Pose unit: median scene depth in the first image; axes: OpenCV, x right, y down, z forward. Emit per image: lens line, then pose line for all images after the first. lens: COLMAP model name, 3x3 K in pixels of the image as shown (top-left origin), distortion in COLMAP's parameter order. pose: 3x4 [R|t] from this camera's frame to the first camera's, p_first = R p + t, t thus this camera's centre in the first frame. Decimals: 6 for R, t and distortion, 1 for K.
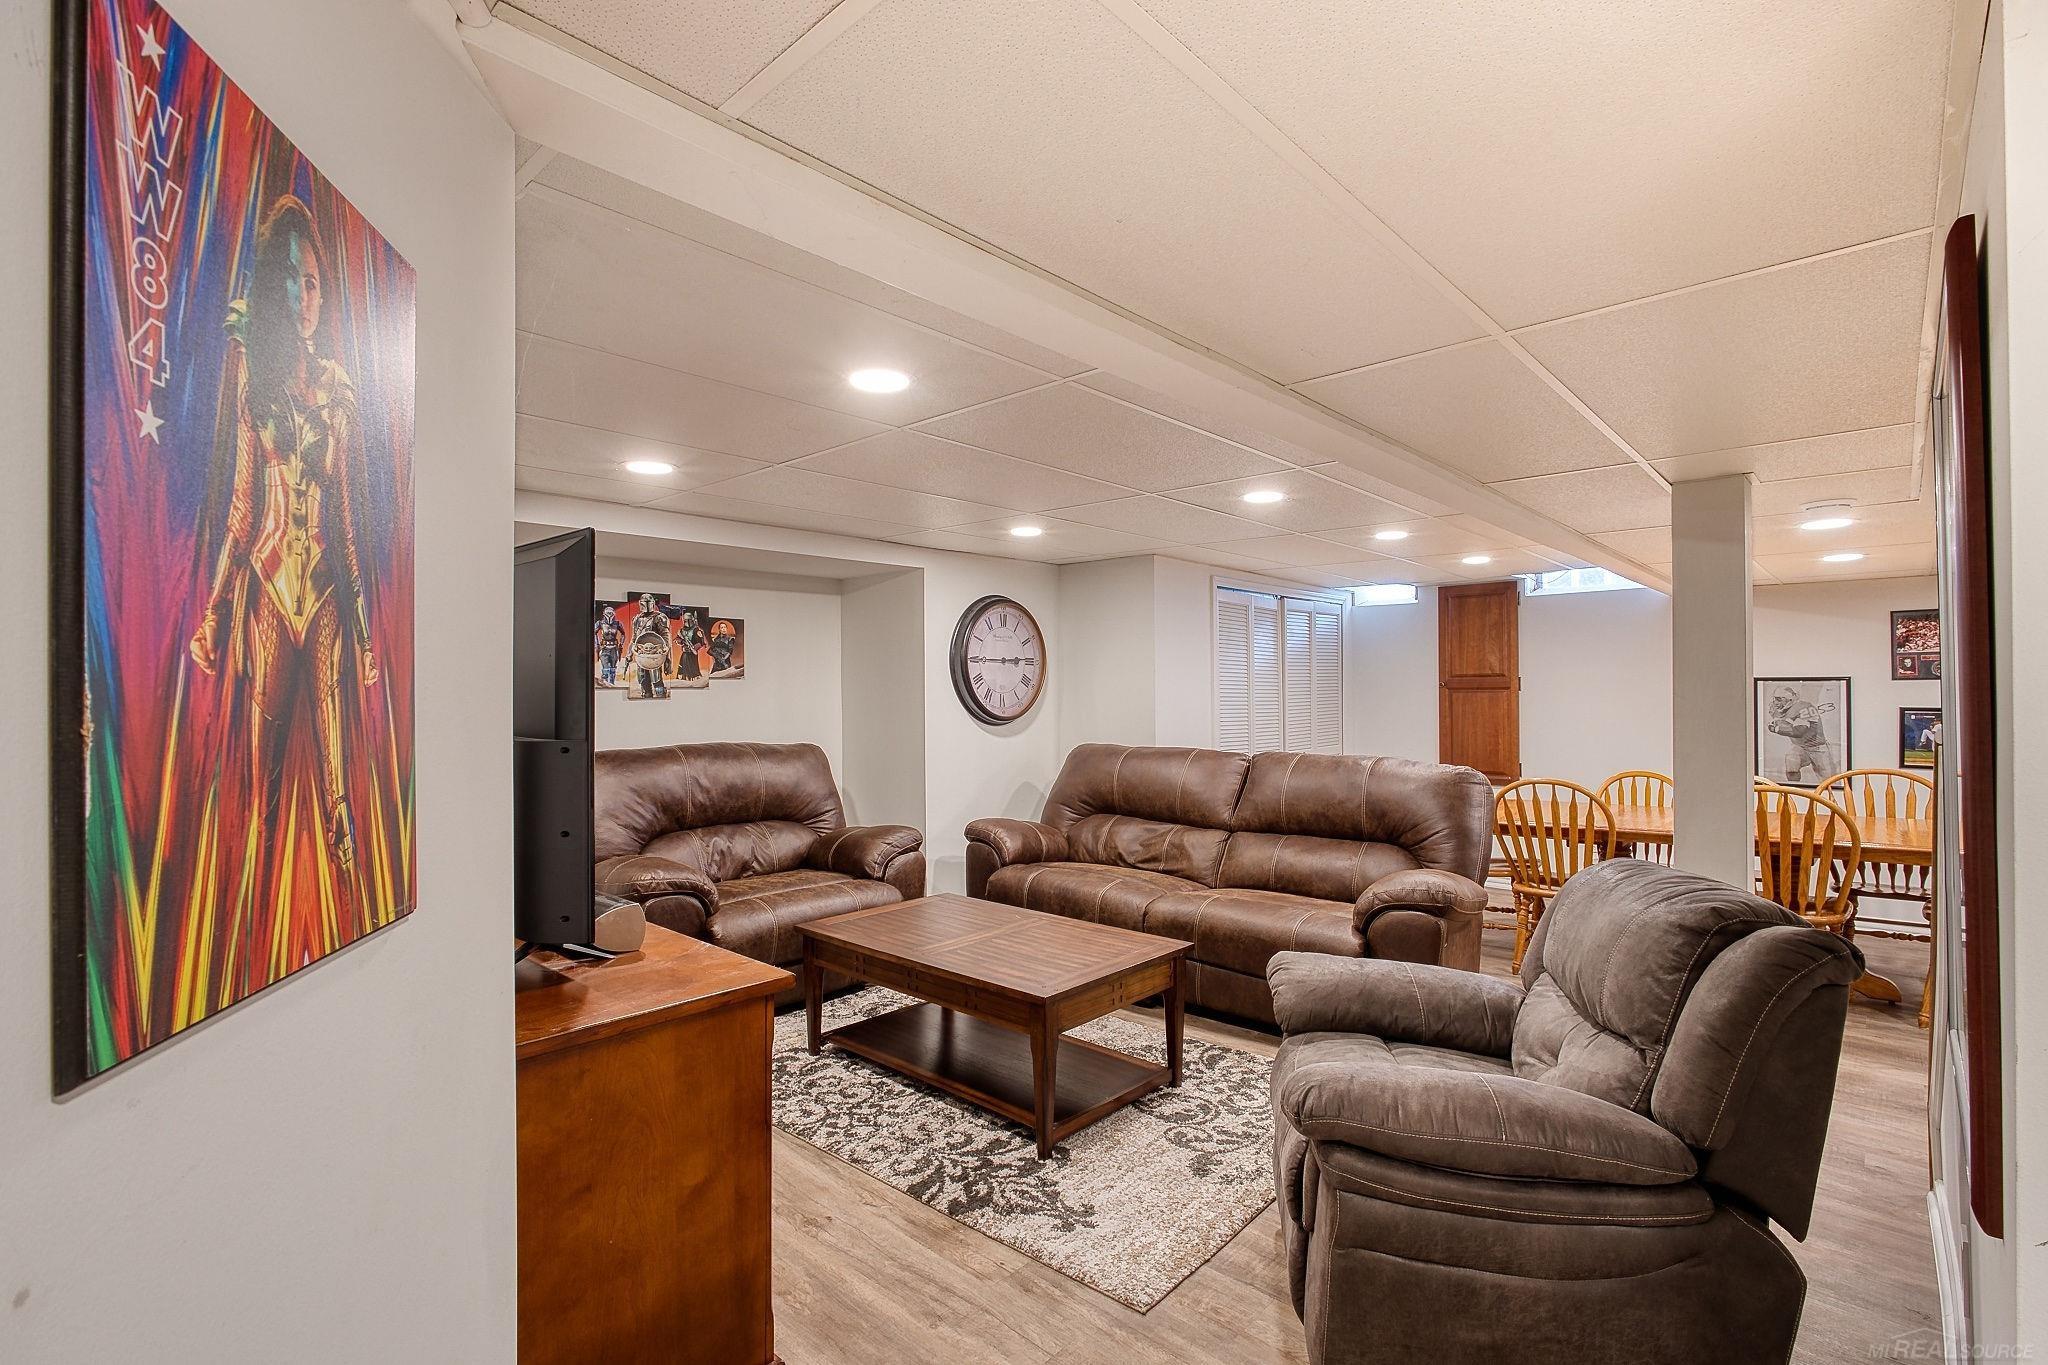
lens RADIAL K [[944.9, 0, 1024.0], [0, 944.9, 682.5], [0, 0, 1]] dist [-0.010433, 0.000242]
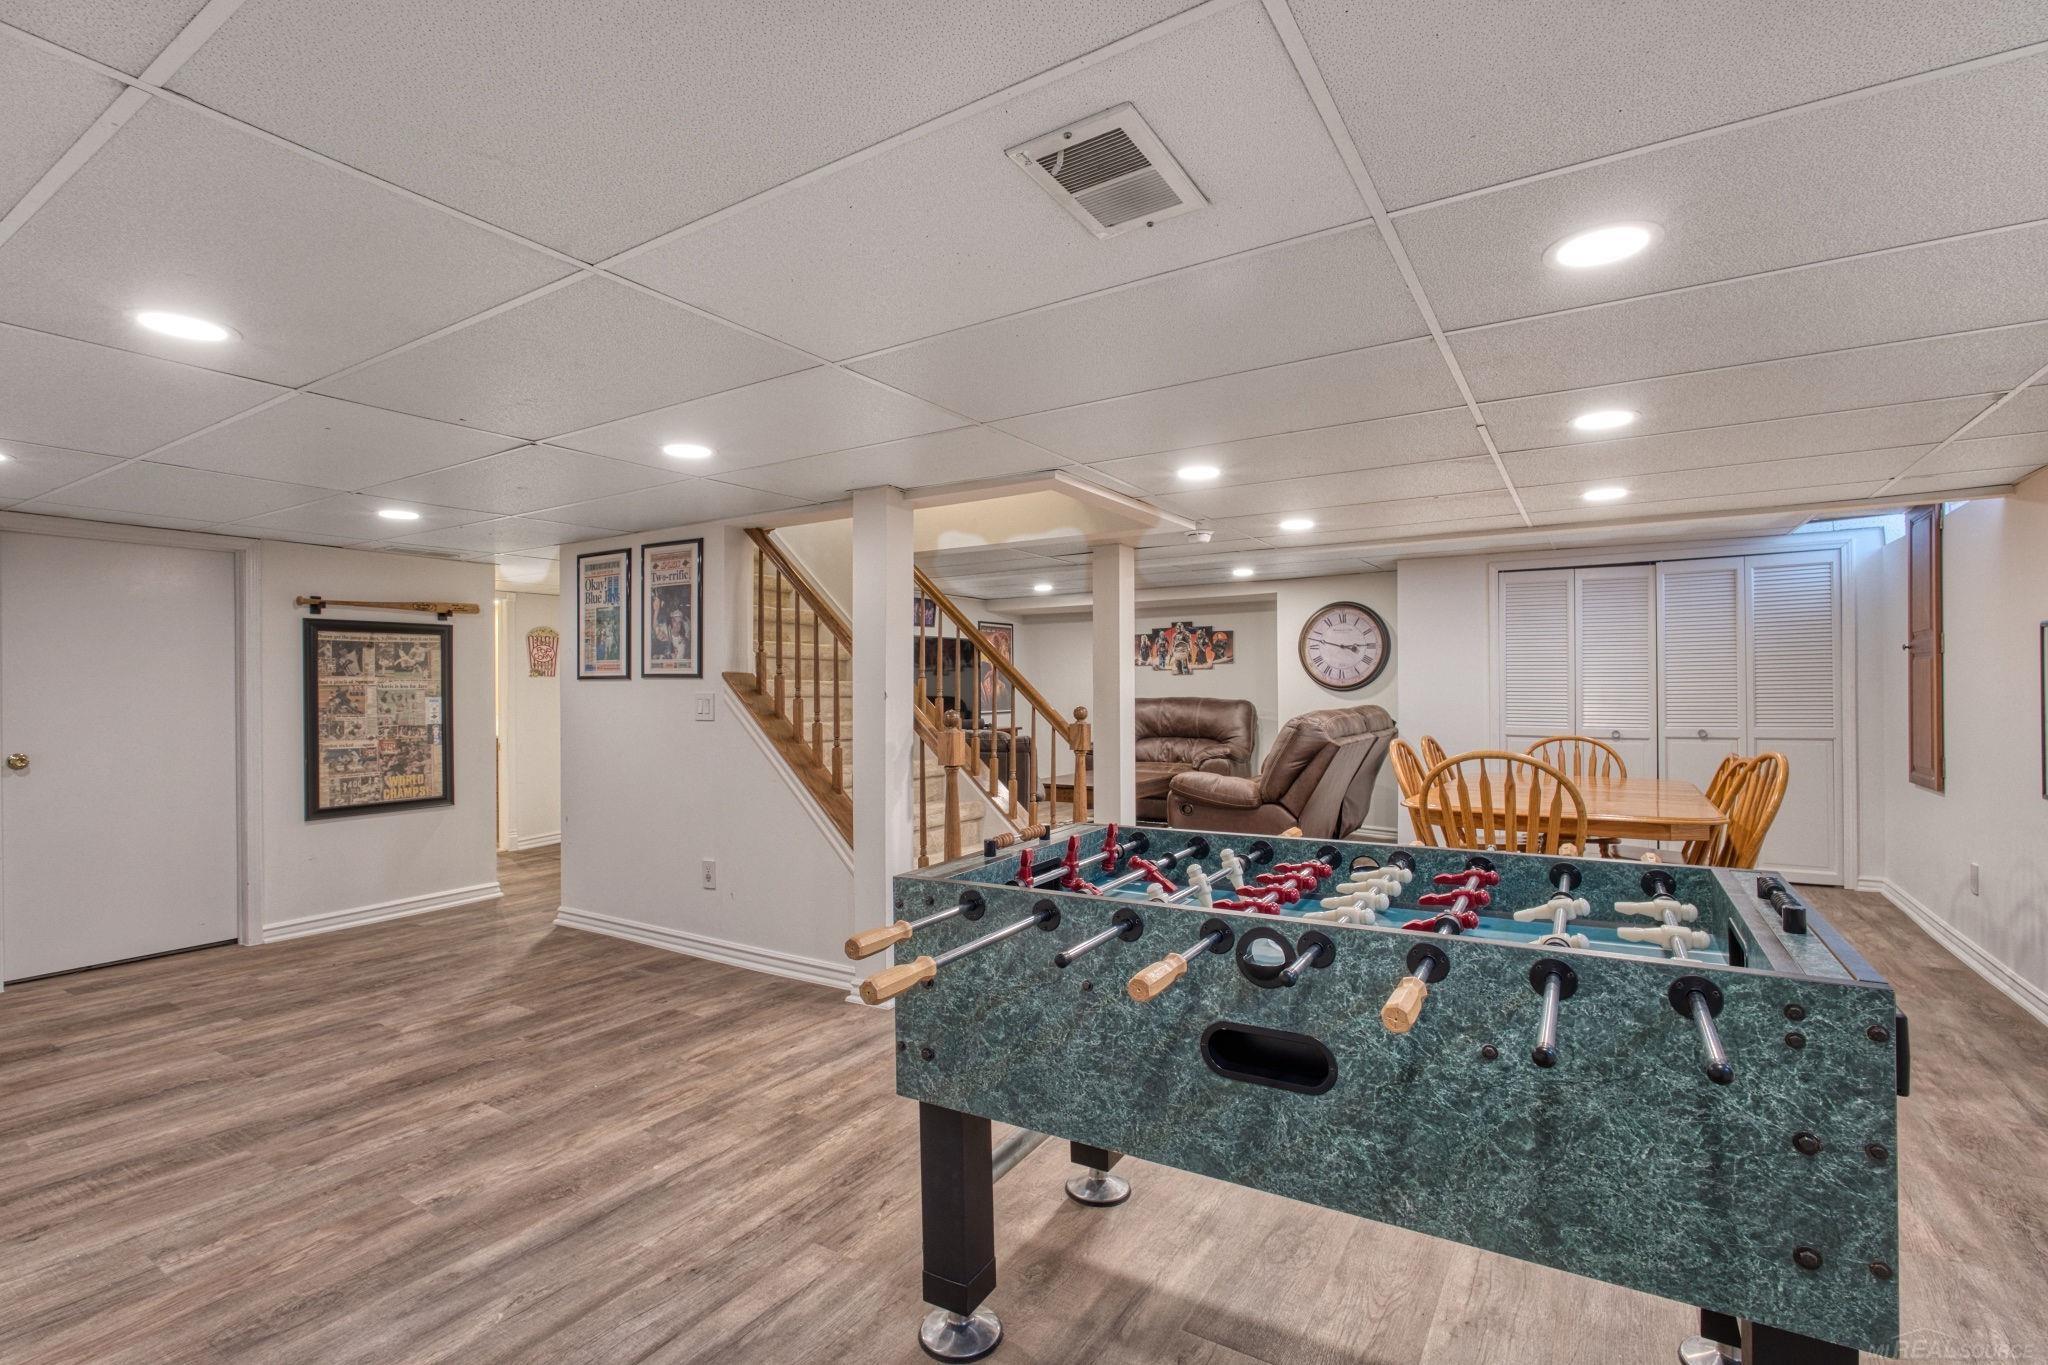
lens RADIAL K [[944.9, 0, 1024.0], [0, 944.9, 682.5], [0, 0, 1]] dist [-0.010433, 0.000242]
pose [[0.177148, 0.002117, -0.984182, 1.496727], [0.020940, 0.999763, 0.005919, 0.014730], [0.983961, -0.021657, 0.177062, 0.304845]]
